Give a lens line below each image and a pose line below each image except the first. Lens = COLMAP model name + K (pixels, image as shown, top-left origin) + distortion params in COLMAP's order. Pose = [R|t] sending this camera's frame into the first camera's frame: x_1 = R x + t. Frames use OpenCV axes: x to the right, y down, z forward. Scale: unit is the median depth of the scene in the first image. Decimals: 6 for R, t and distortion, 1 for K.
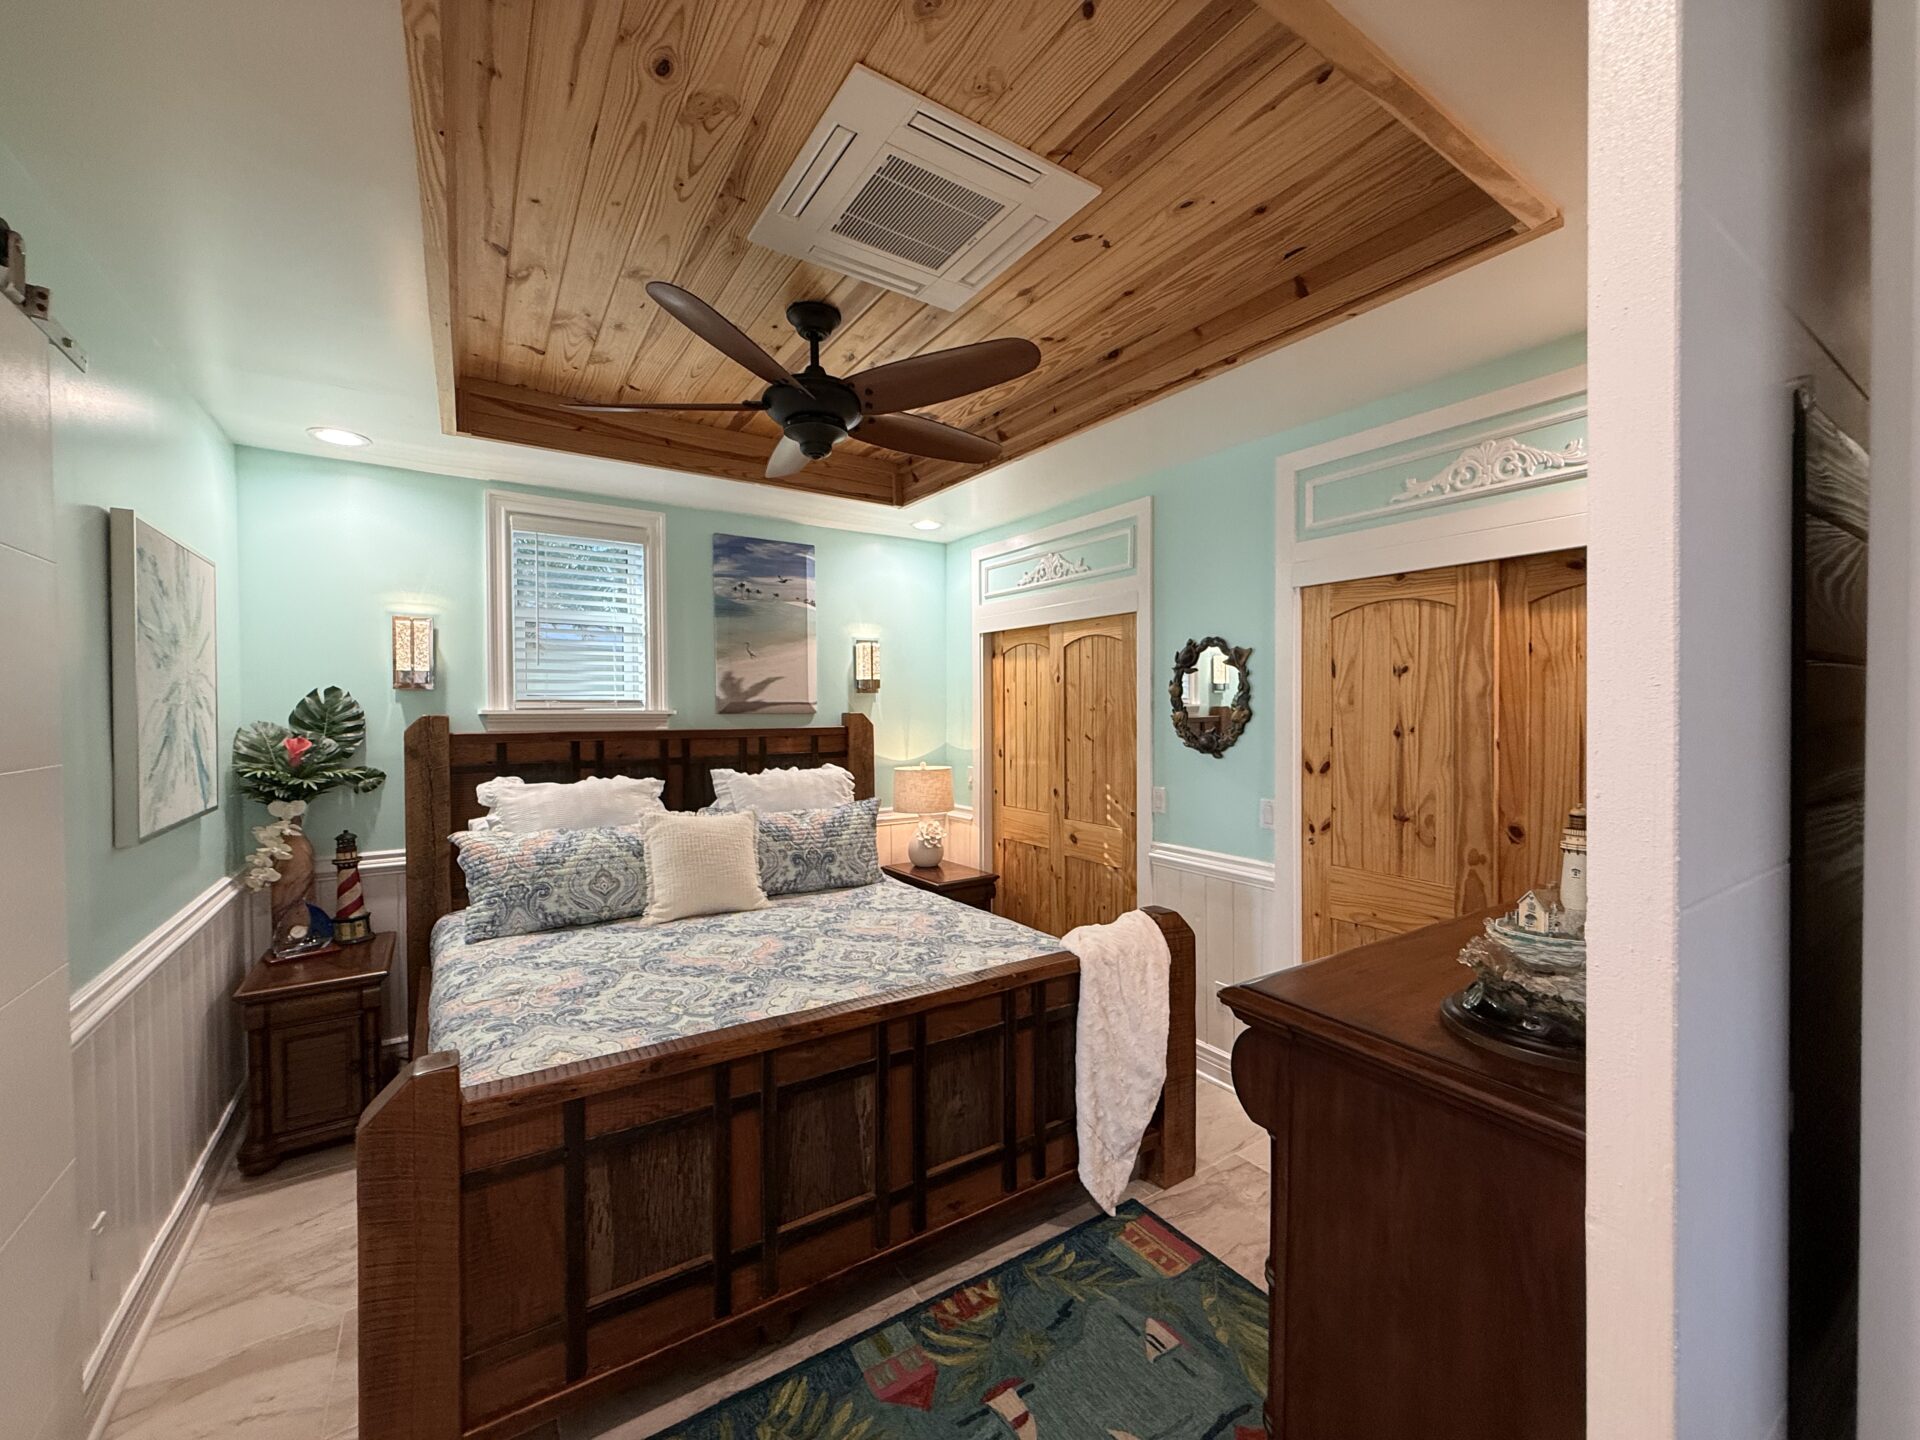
lens RADIAL K [[763.7, 0, 960.1], [0, 763.7, 719.2], [0, 0, 1]] dist [0.000995, 0.000368]
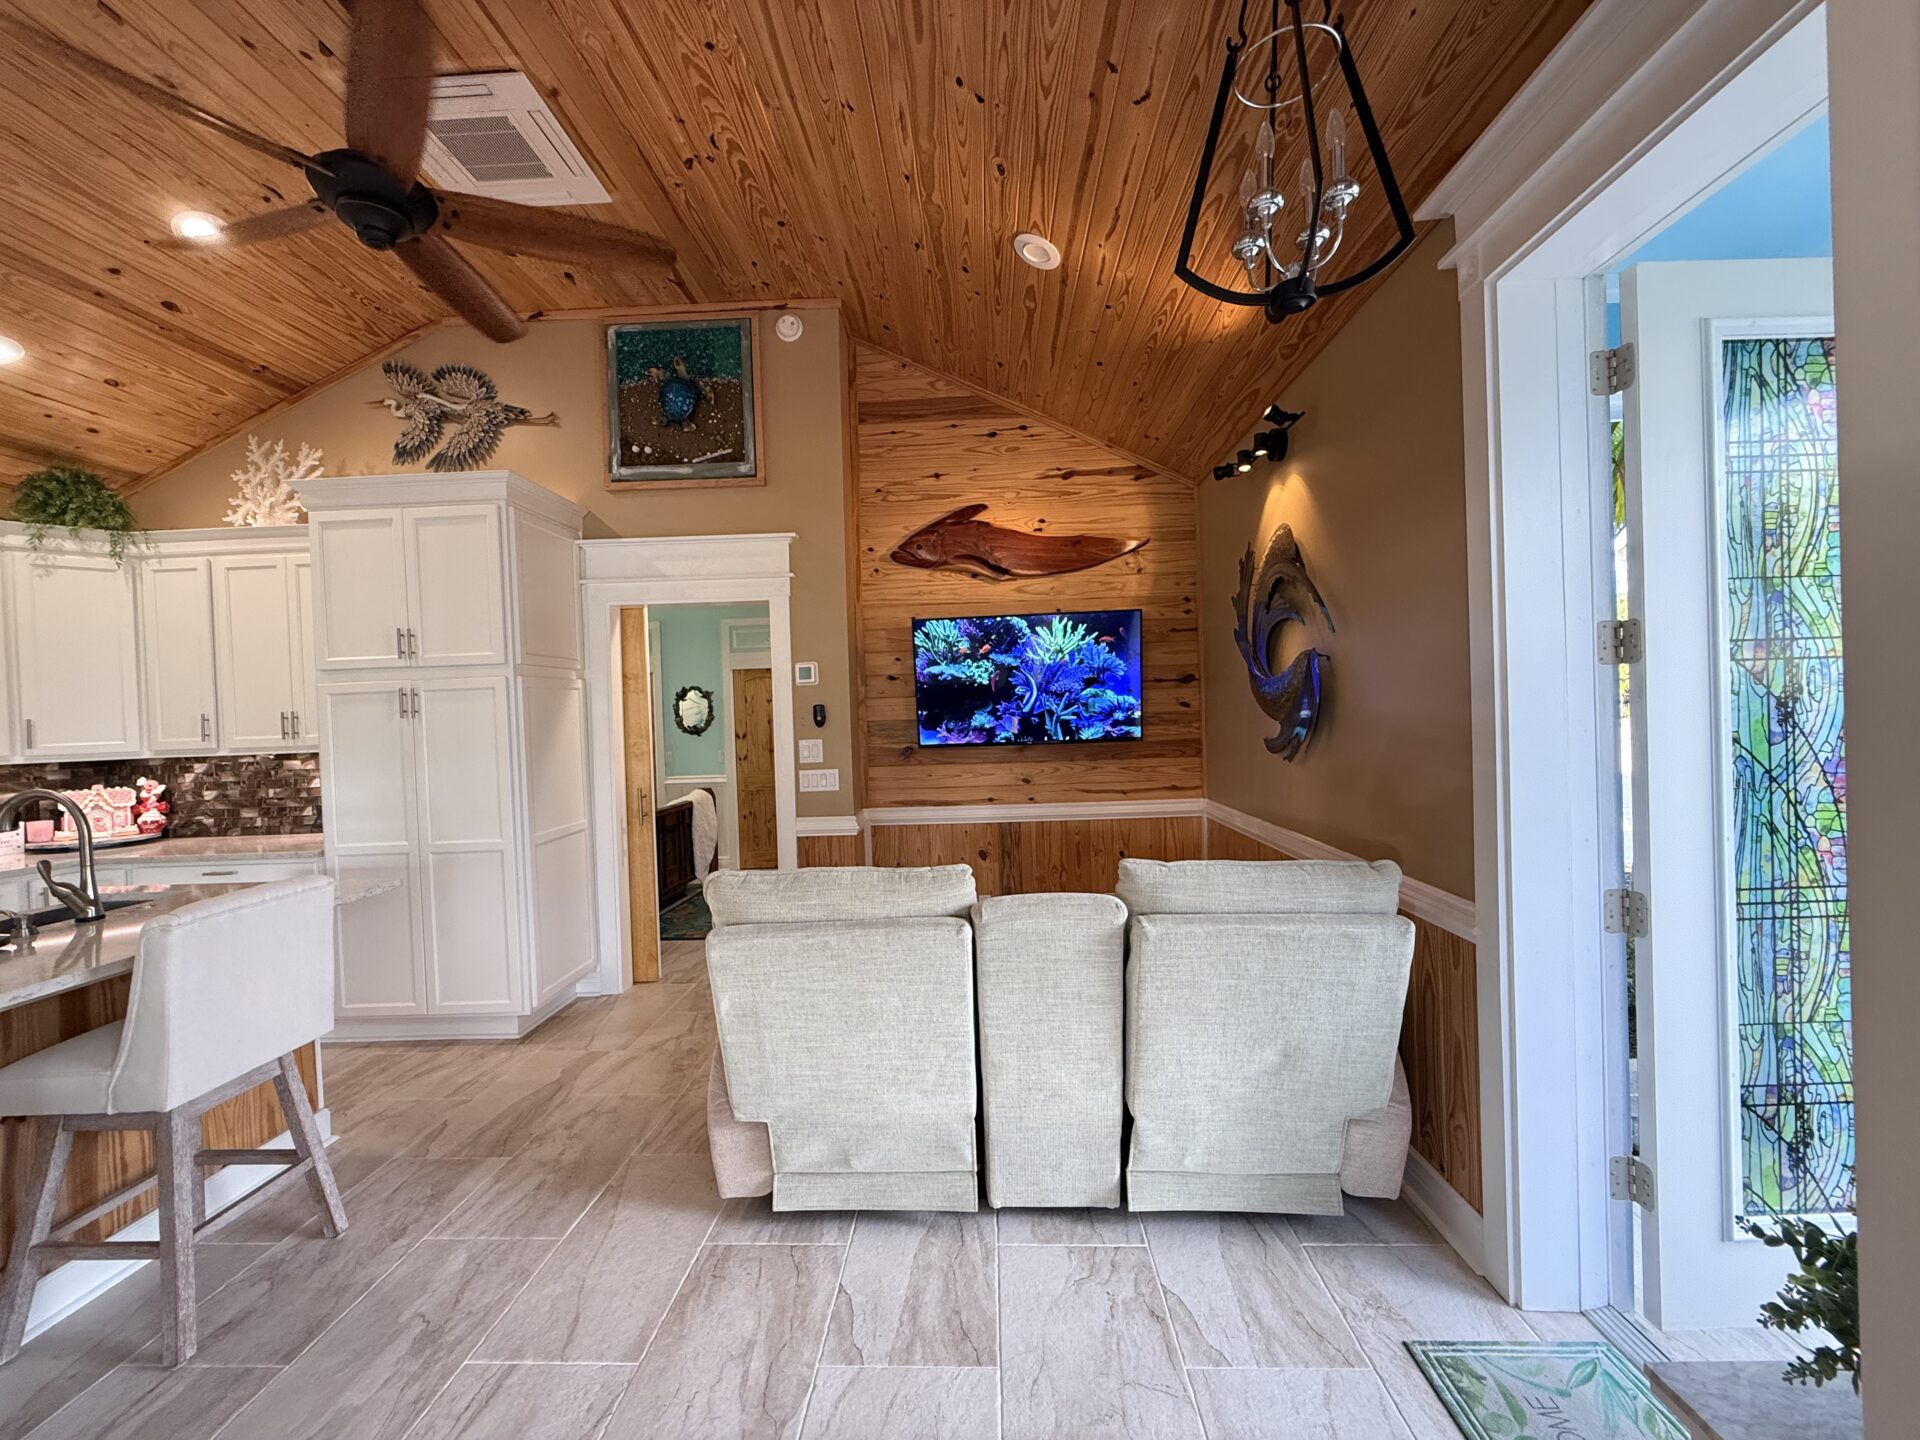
lens RADIAL K [[763.7, 0, 953.7], [0, 763.7, 728.2], [0, 0, 1]] dist [0.000995, 0.000368]
pose [[0.590500, -0.027448, 0.806571, -1.264273], [0.041165, 0.999145, 0.003864, 0.054794], [-0.805987, 0.030921, 0.591125, -1.202821]]
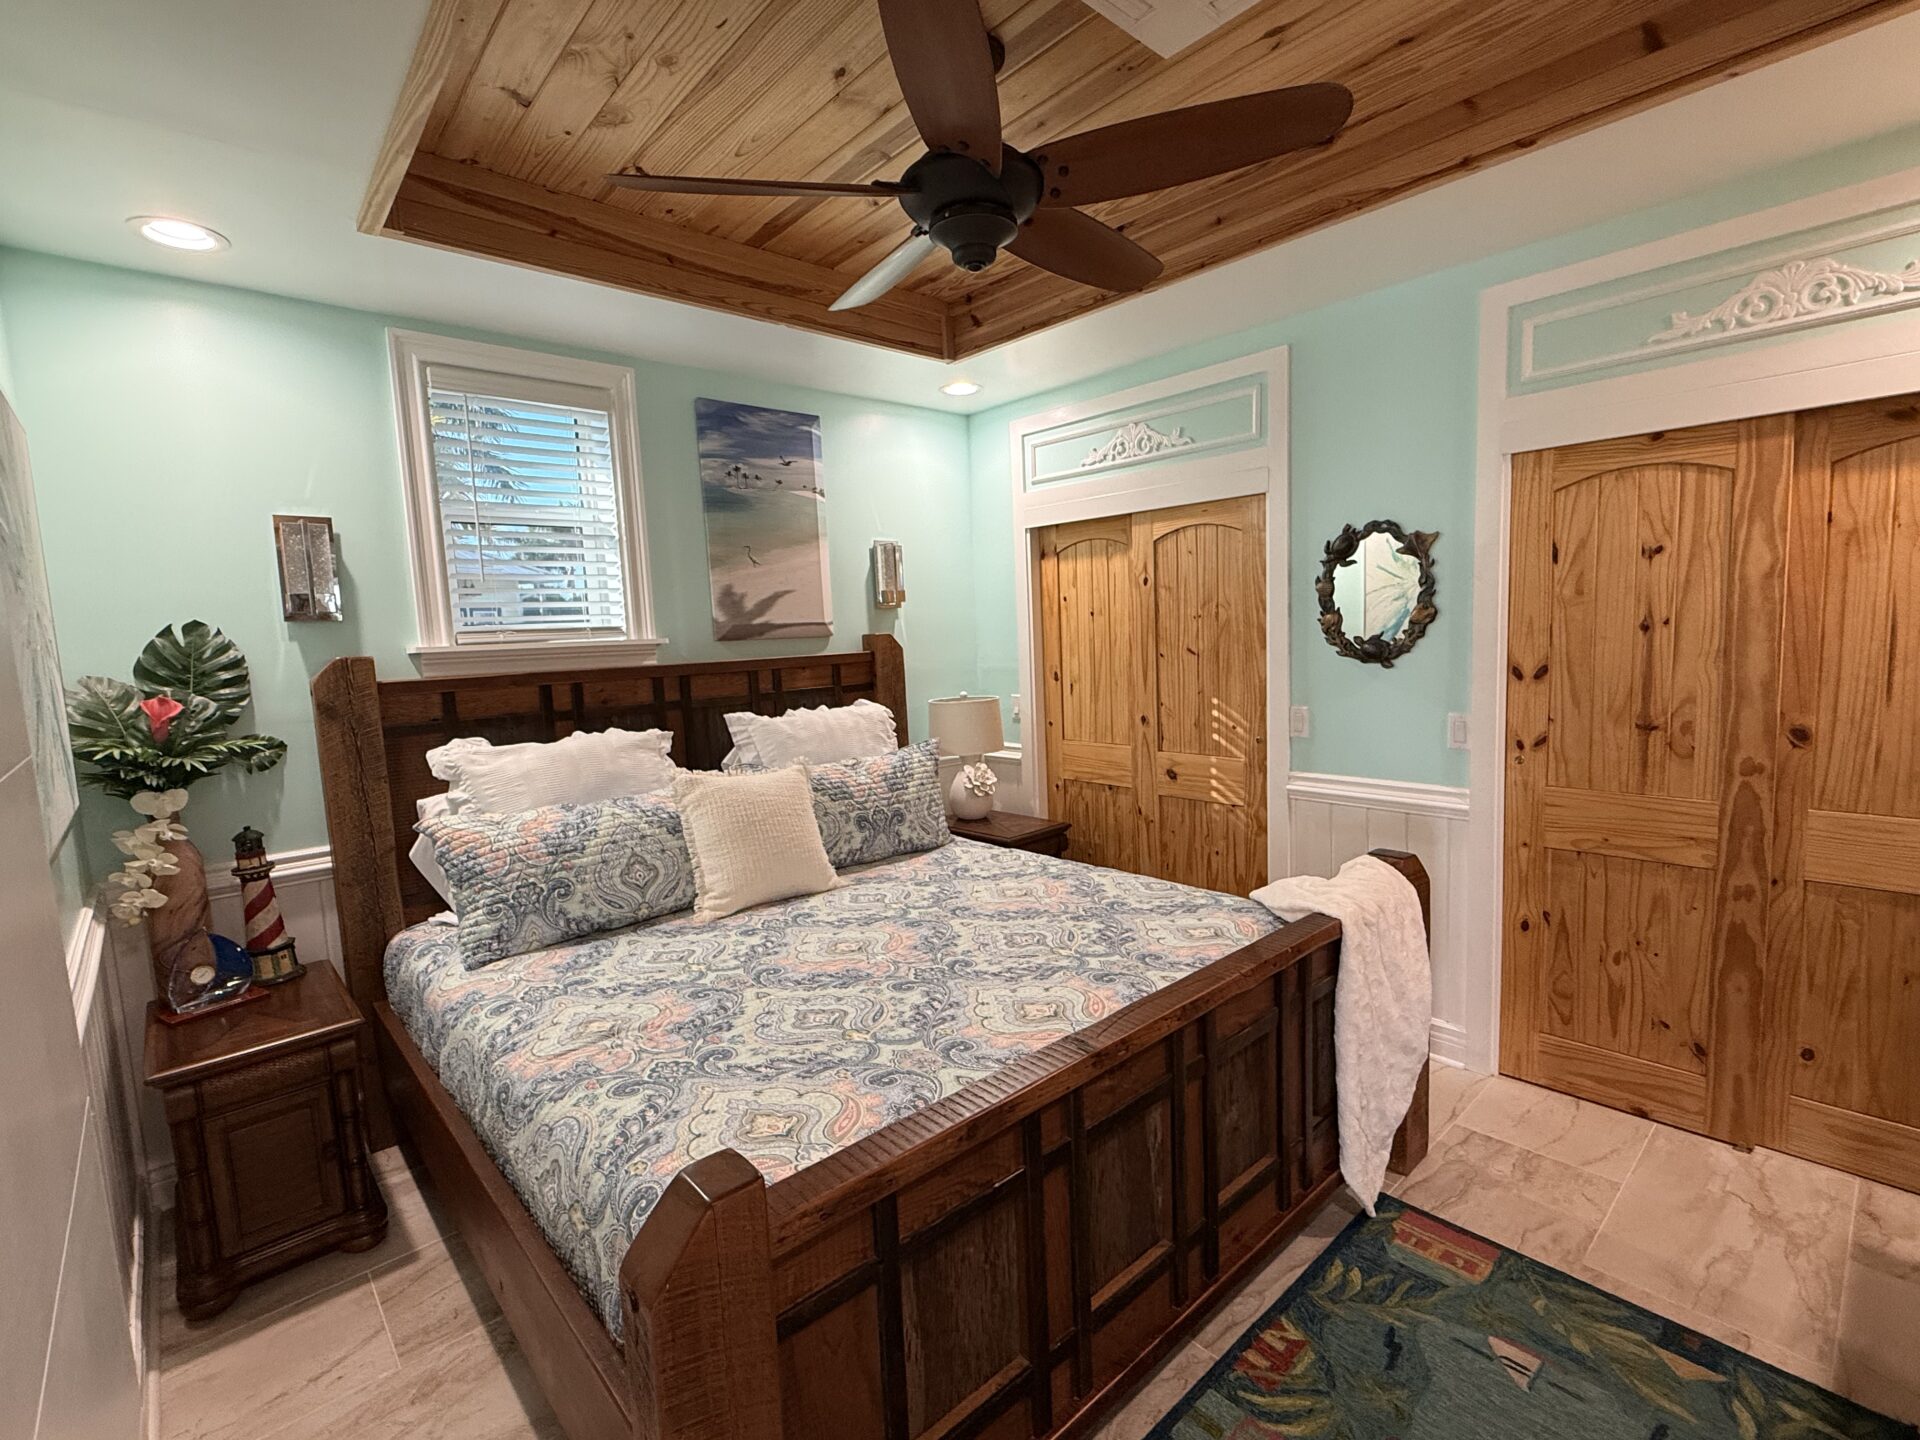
lens RADIAL K [[874.4, 0, 961.1], [0, 874.4, 721.2], [0, 0, 1]] dist [0.000094, 0.000350]
pose [[0.988595, -0.053326, 0.140842, -0.288236], [0.040463, 0.994875, 0.092666, 0.001889], [-0.145062, -0.085910, 0.985686, 0.136182]]
